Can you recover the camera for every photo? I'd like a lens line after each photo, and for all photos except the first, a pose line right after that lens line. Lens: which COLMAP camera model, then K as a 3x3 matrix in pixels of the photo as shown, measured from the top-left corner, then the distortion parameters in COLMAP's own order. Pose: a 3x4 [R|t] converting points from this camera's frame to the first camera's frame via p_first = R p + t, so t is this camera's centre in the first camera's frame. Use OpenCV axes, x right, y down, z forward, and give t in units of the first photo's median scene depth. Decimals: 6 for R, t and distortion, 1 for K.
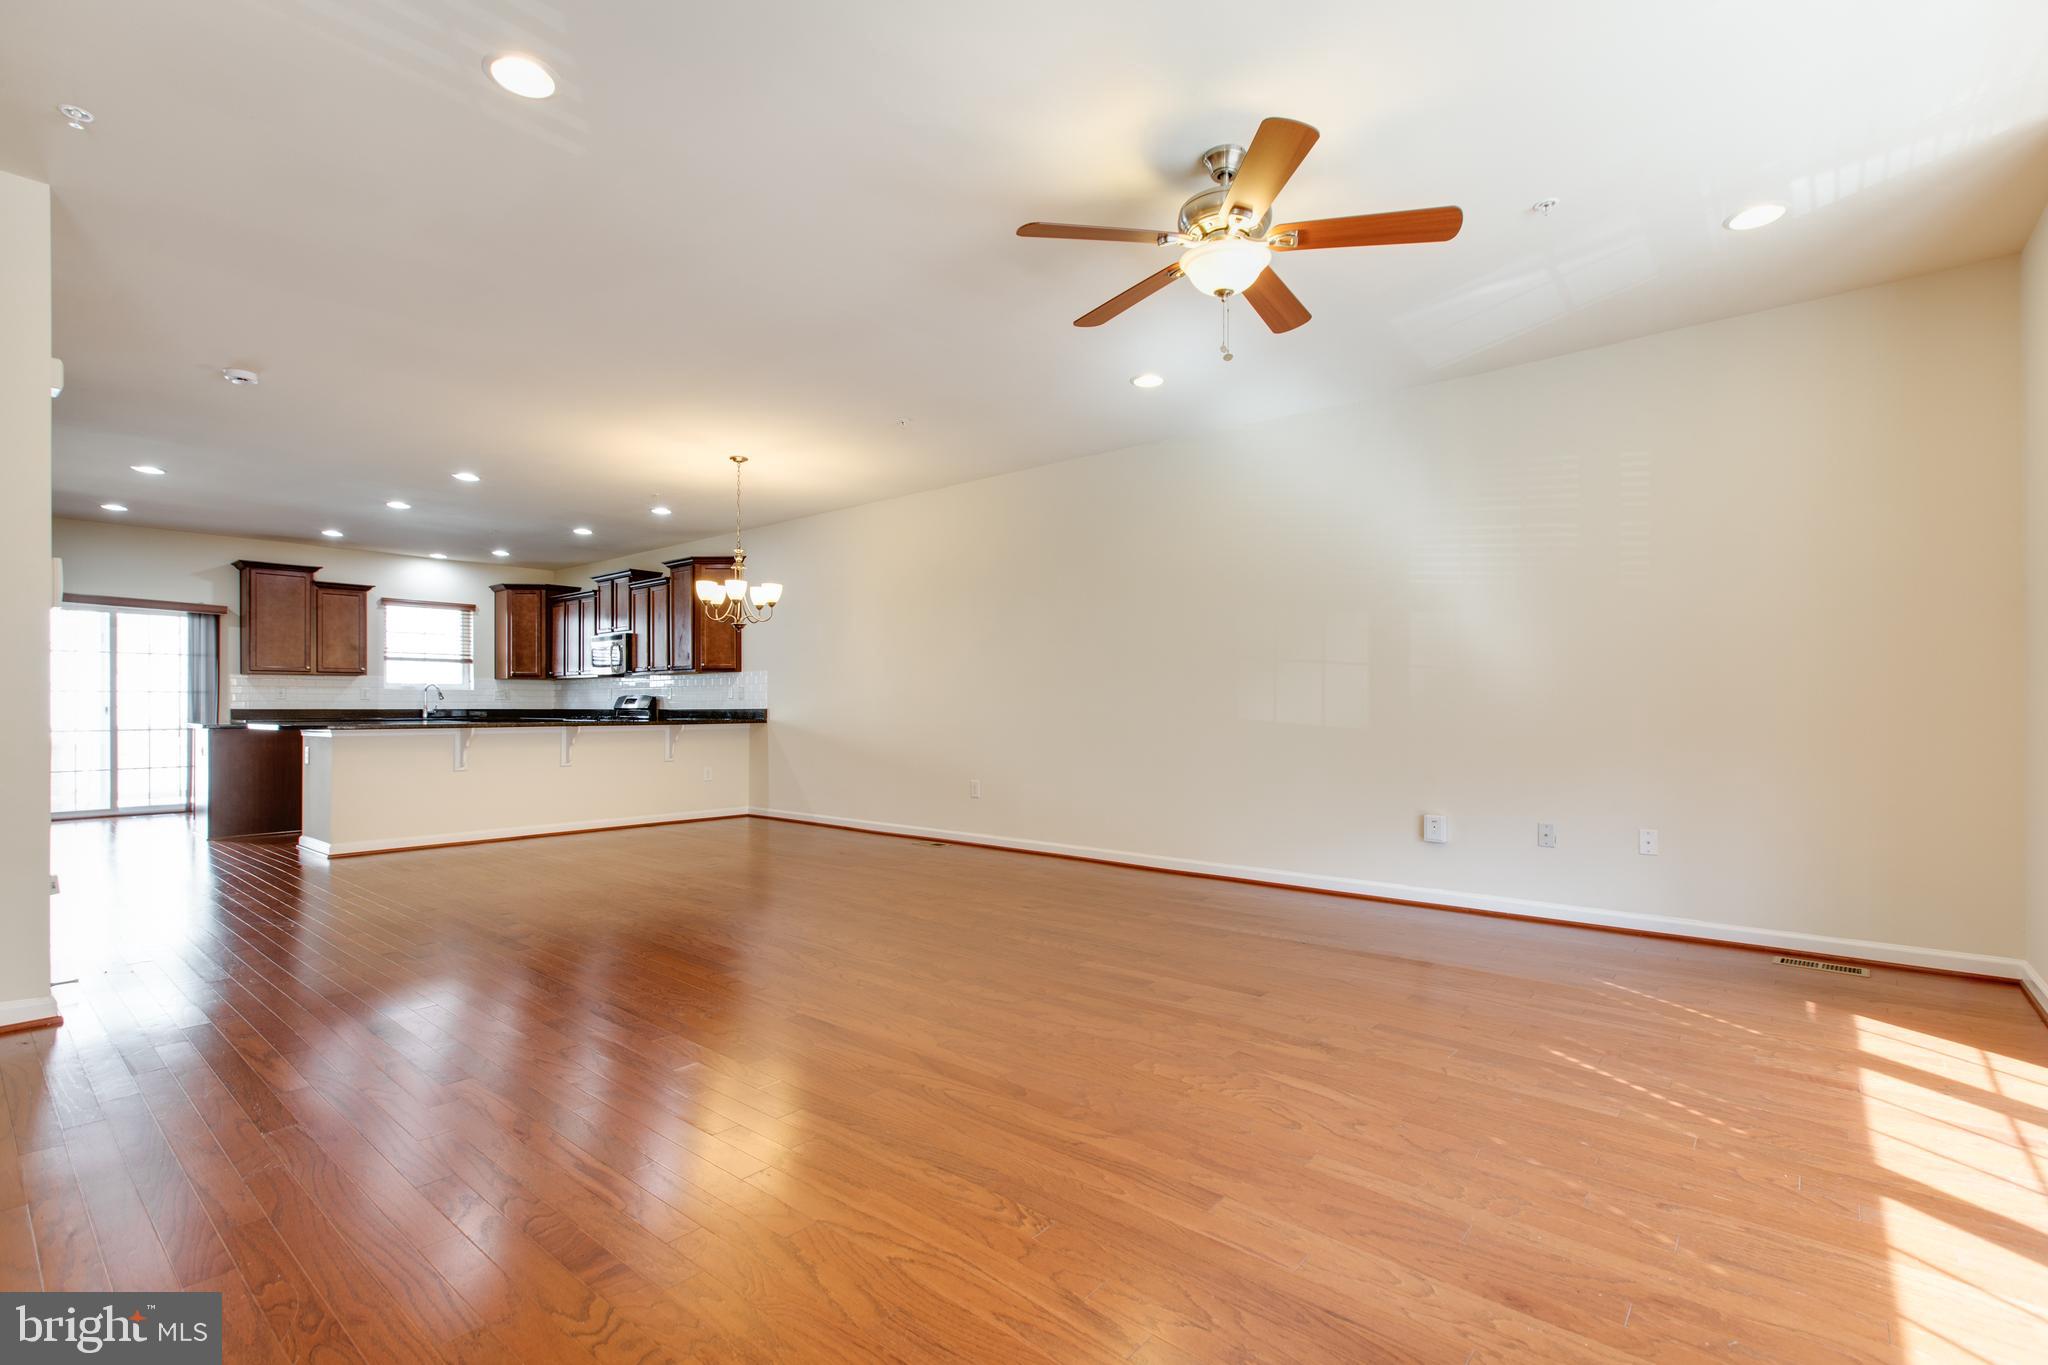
lens RADIAL K [[921.2, 0, 1058.3], [0, 921.2, 702.1], [0, 0, 1]] dist [-0.000420, -0.000898]
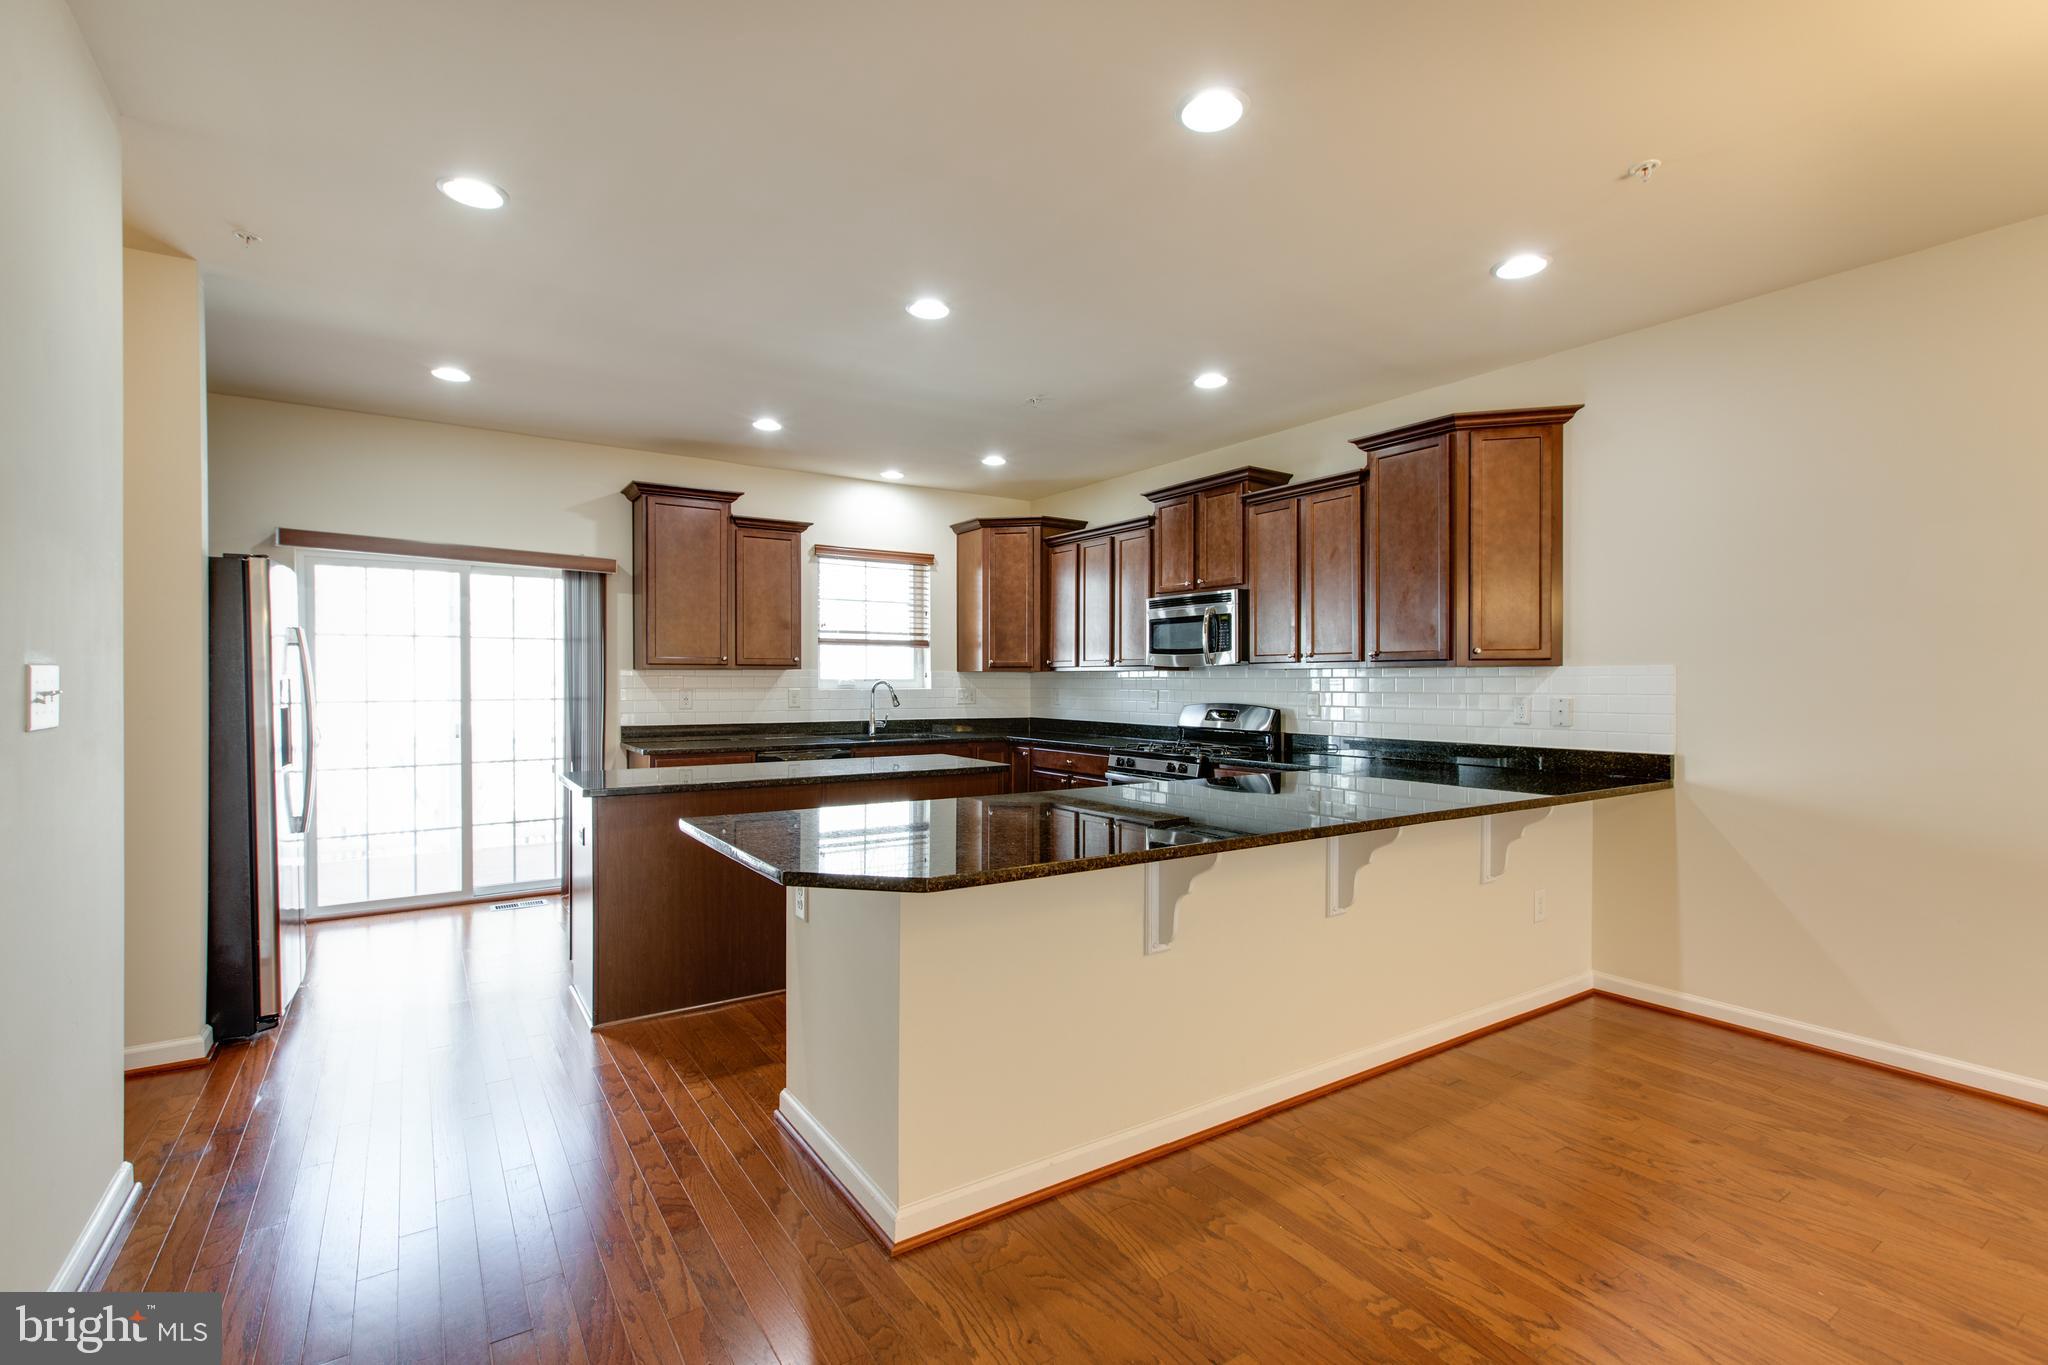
lens RADIAL K [[921.2, 0, 1032.9], [0, 921.2, 686.1], [0, 0, 1]] dist [-0.000420, -0.000898]
pose [[0.956565, 0.005005, -0.291475, -0.448825], [-0.001323, 0.999917, 0.012829, -0.027514], [0.291515, -0.011886, 0.956492, 0.483329]]
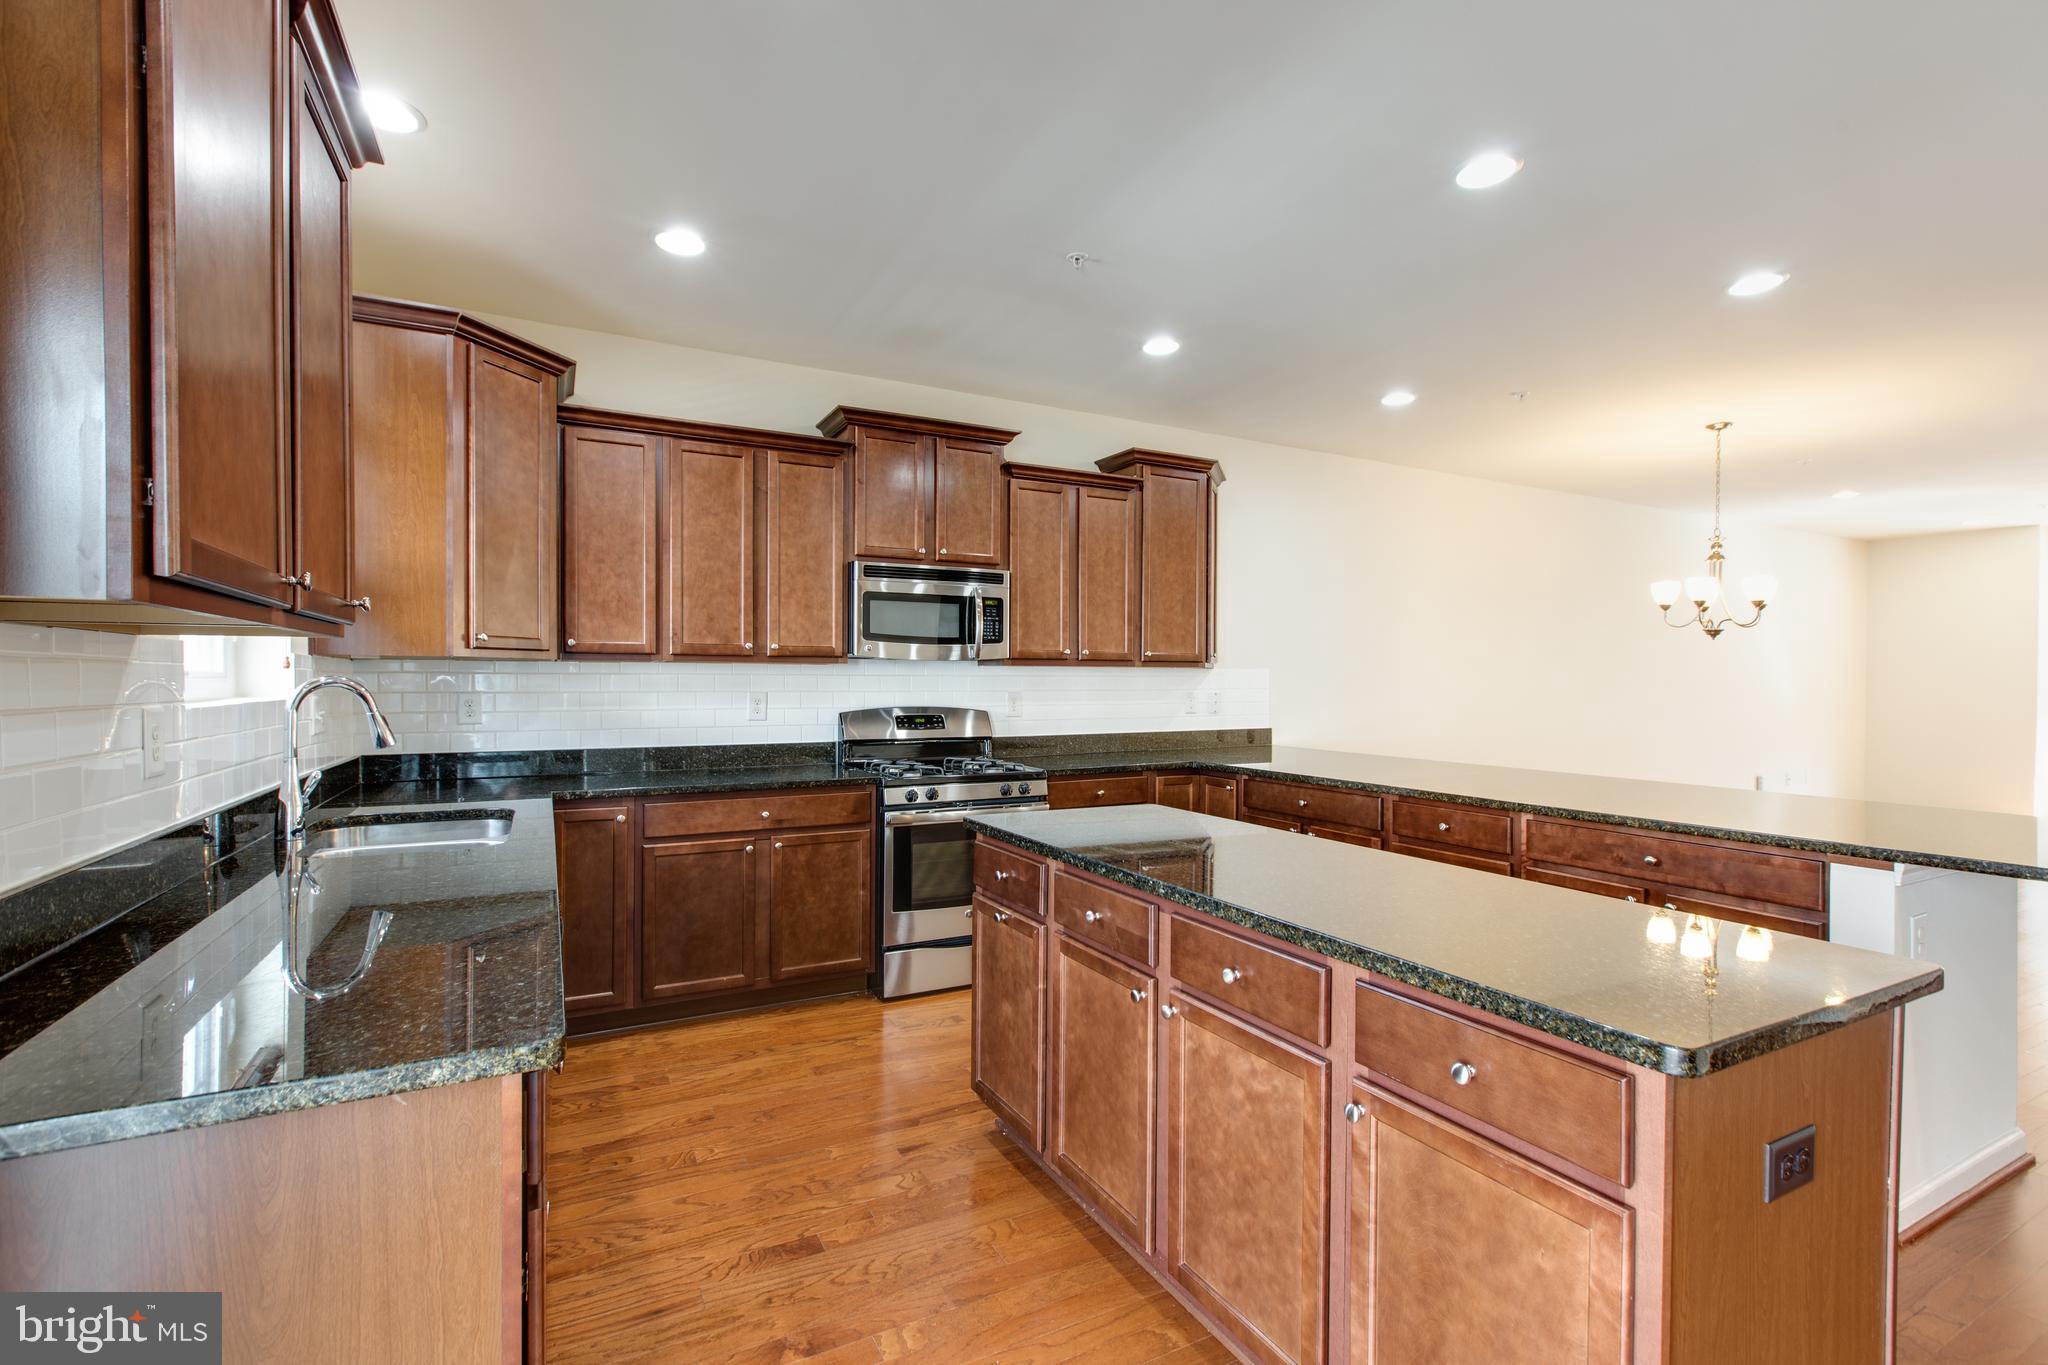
lens RADIAL K [[921.2, 0, 1025.7], [0, 921.2, 689.2], [0, 0, 1]] dist [-0.000420, -0.000898]
pose [[0.386603, -0.006189, 0.922225, -0.917110], [-0.008951, 0.999905, 0.010463, -0.023599], [-0.922203, -0.012300, 0.386511, 0.852266]]
